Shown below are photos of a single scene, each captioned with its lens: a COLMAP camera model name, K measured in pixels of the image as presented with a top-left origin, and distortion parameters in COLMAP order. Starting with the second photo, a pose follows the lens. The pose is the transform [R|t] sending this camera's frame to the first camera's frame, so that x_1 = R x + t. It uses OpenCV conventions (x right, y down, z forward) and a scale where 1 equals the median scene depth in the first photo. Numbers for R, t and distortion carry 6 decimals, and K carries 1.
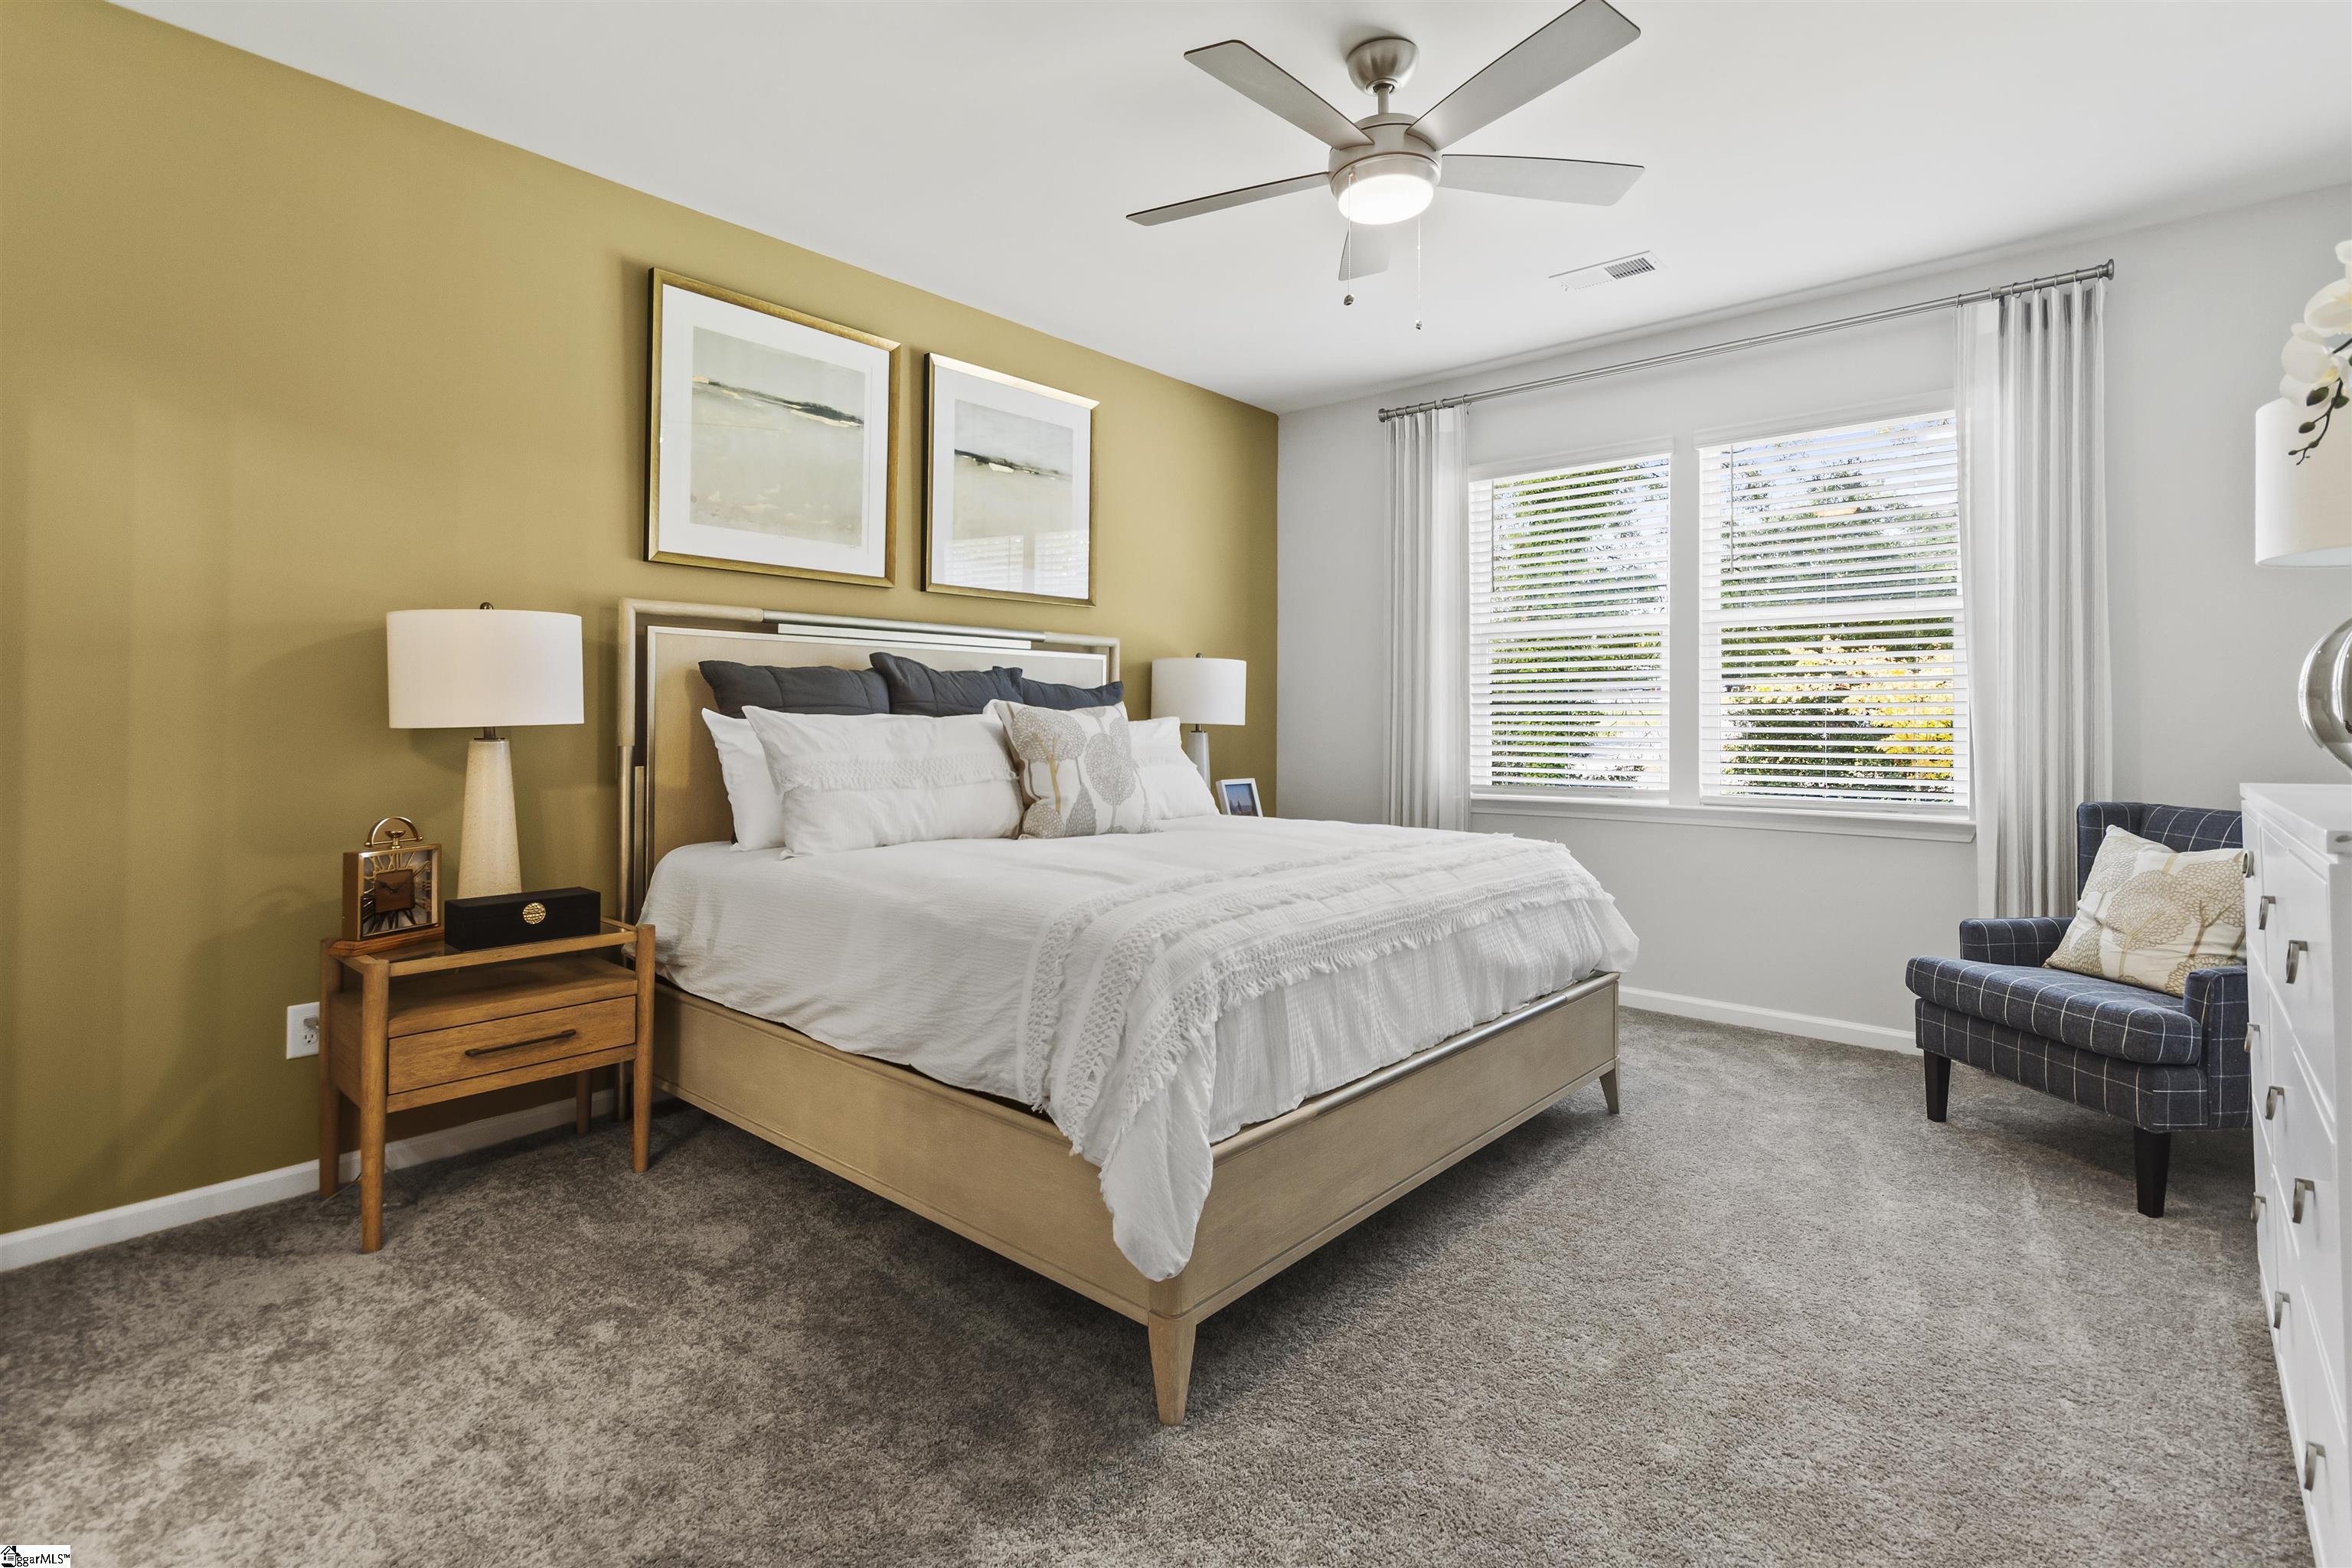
lens RADIAL K [[1107.1, 0, 1225.2], [0, 1107.1, 702.4], [0, 0, 1]] dist [-0.003282, 0.004612]
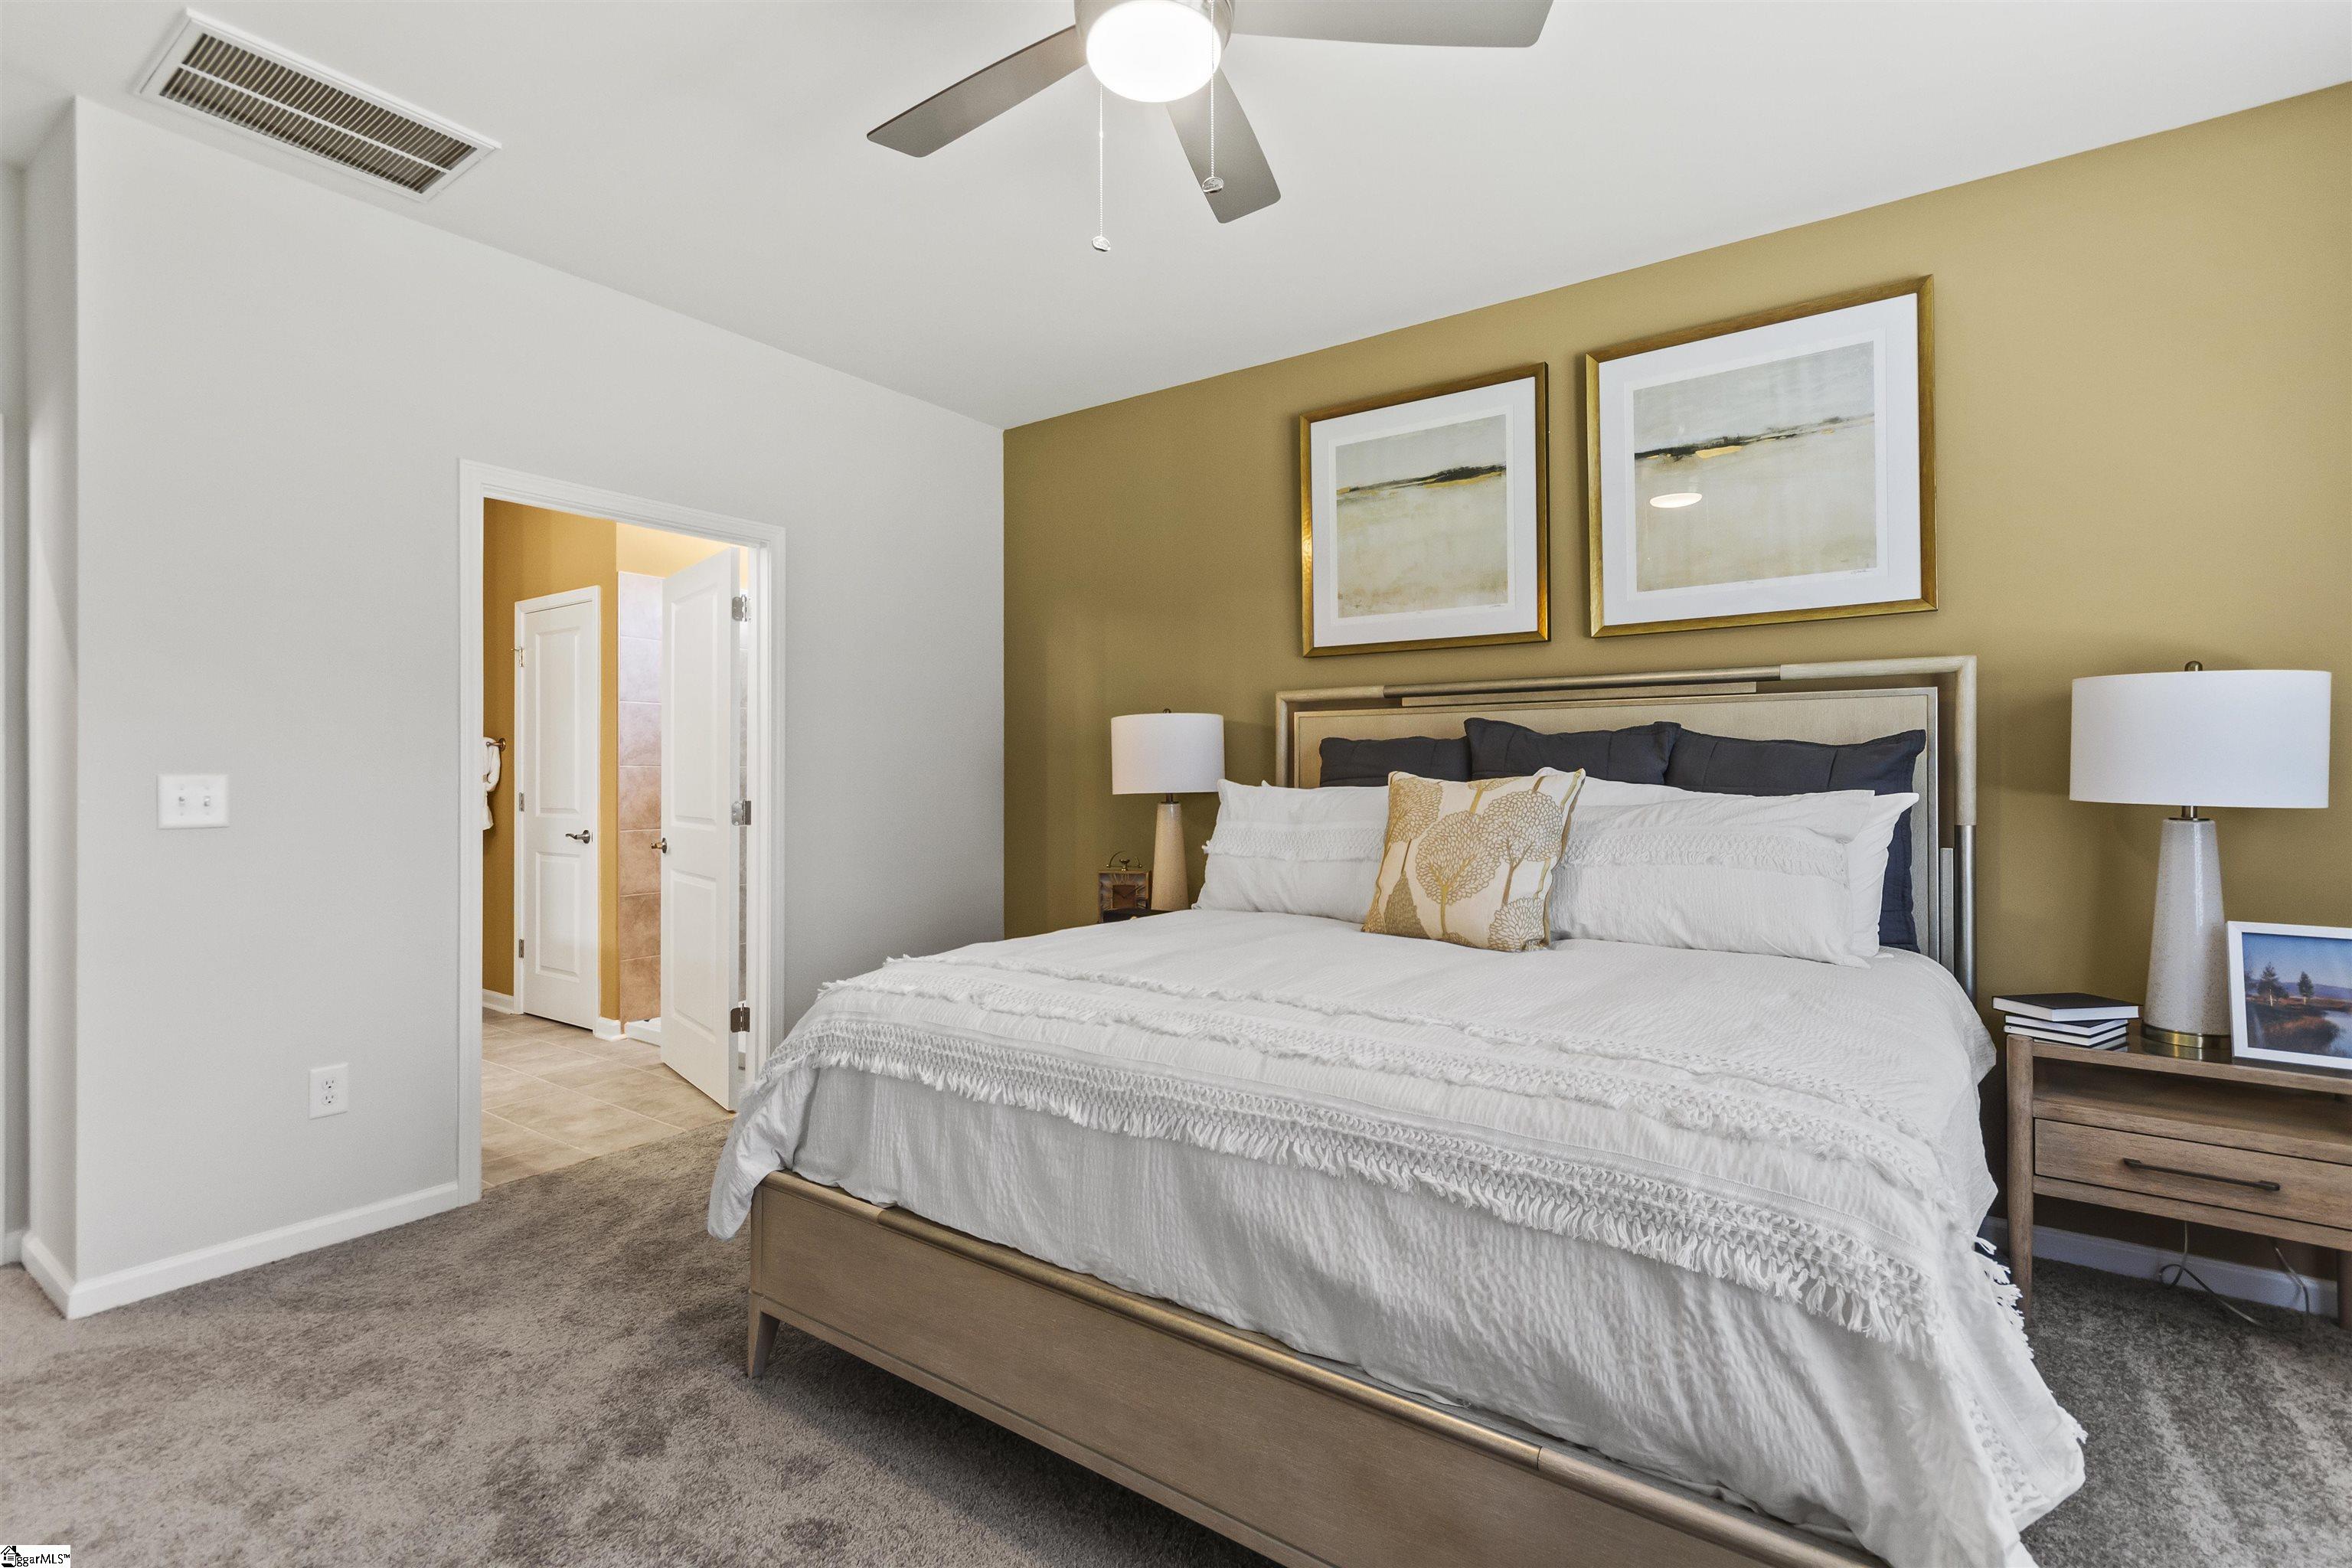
lens RADIAL K [[1107.1, 0, 1181.2], [0, 1107.1, 781.4], [0, 0, 1]] dist [-0.003282, 0.004612]
pose [[0.079437, -0.002762, -0.996836, 0.657719], [0.011368, 0.999934, -0.001864, 0.006779], [0.996775, -0.011184, 0.079463, 0.761856]]
